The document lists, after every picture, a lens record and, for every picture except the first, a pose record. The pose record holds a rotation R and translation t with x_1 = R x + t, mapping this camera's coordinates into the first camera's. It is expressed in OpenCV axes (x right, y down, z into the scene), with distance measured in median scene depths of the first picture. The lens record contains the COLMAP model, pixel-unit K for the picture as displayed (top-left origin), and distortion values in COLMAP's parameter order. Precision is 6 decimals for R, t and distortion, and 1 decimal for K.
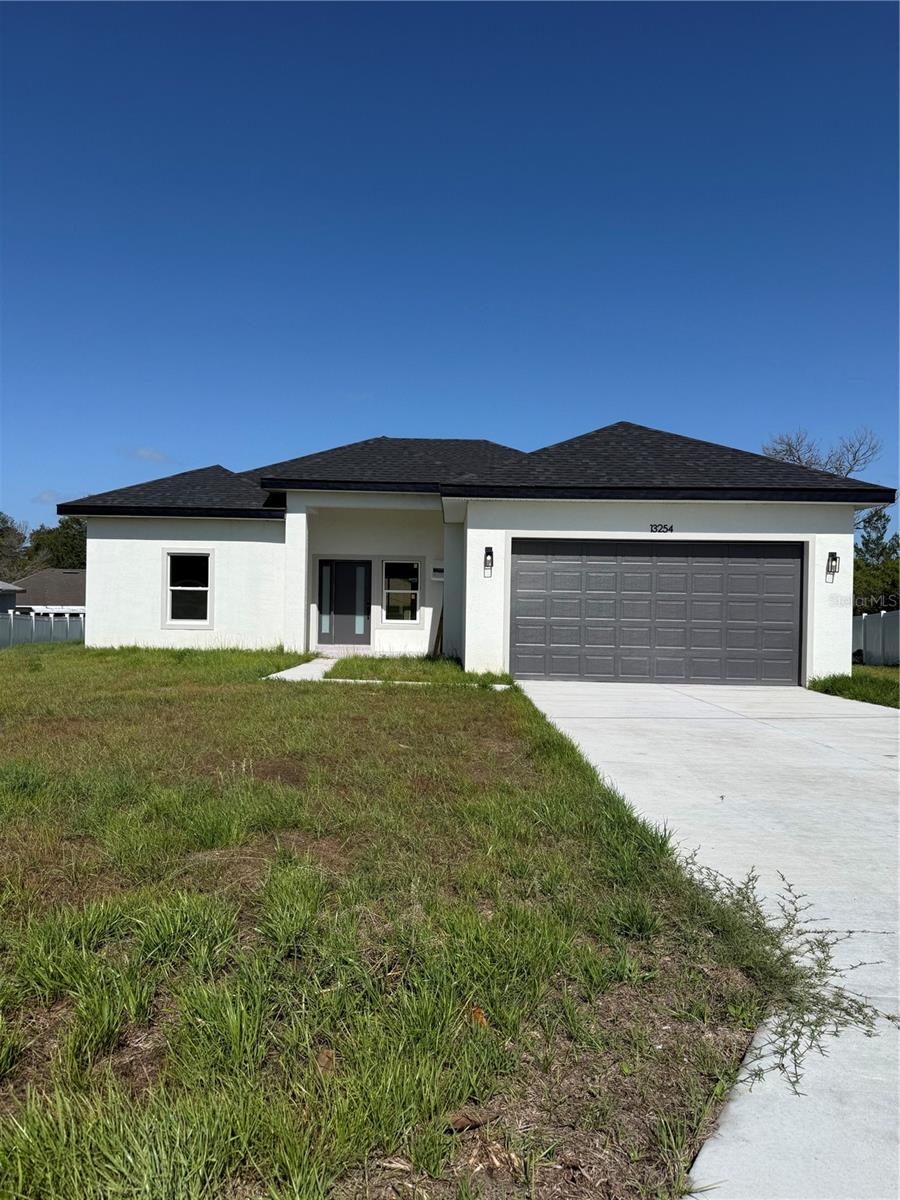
lens RADIAL K [[834.0, 0, 450.0], [0, 834.0, 600.0], [0, 0, 1]] dist [0.000096, -0.003569]
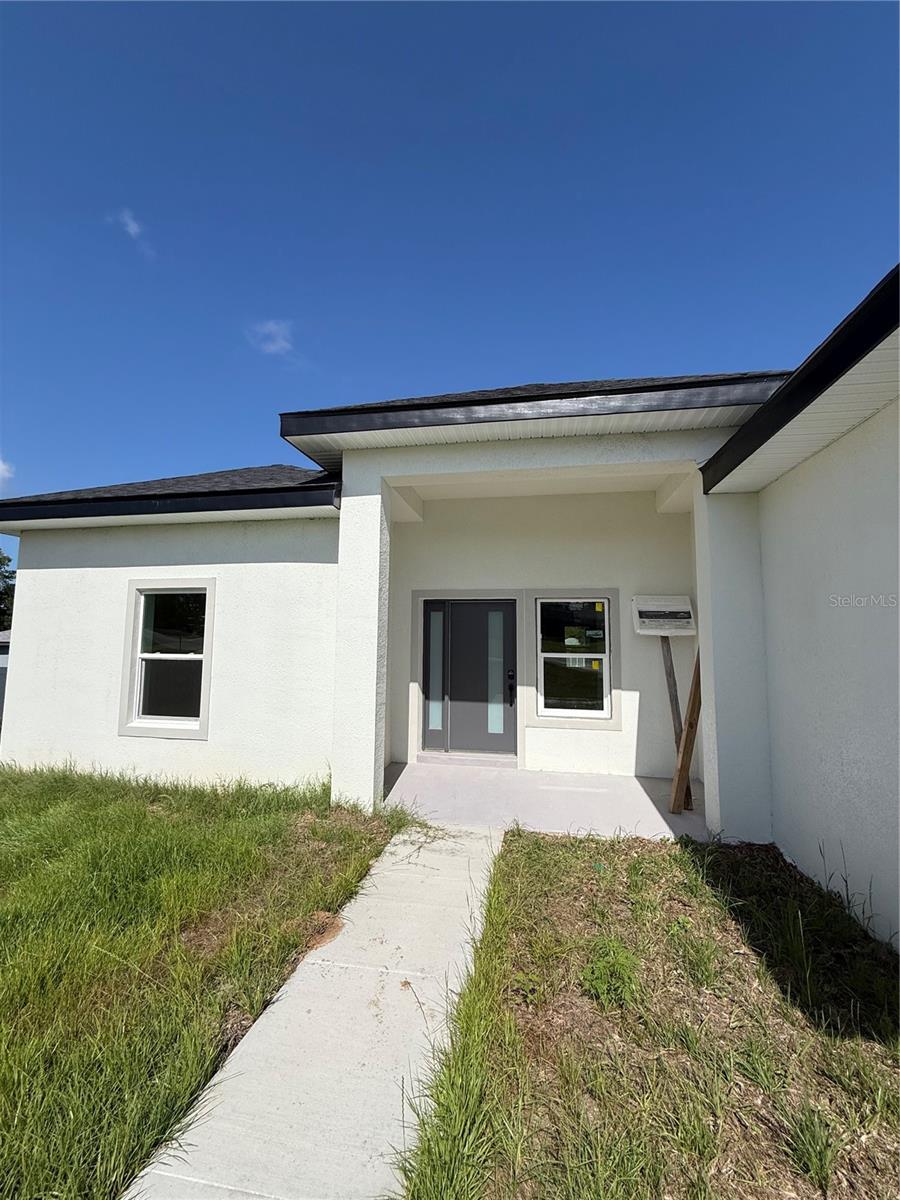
lens RADIAL K [[478.2, 0, 449.8], [0, 478.2, 596.1], [0, 0, 1]] dist [0.001045, 0.000283]
pose [[0.983917, -0.027379, -0.176515, -0.085564], [0.009334, 0.994714, -0.102261, -0.018830], [0.178382, 0.098969, 0.978971, 0.721886]]
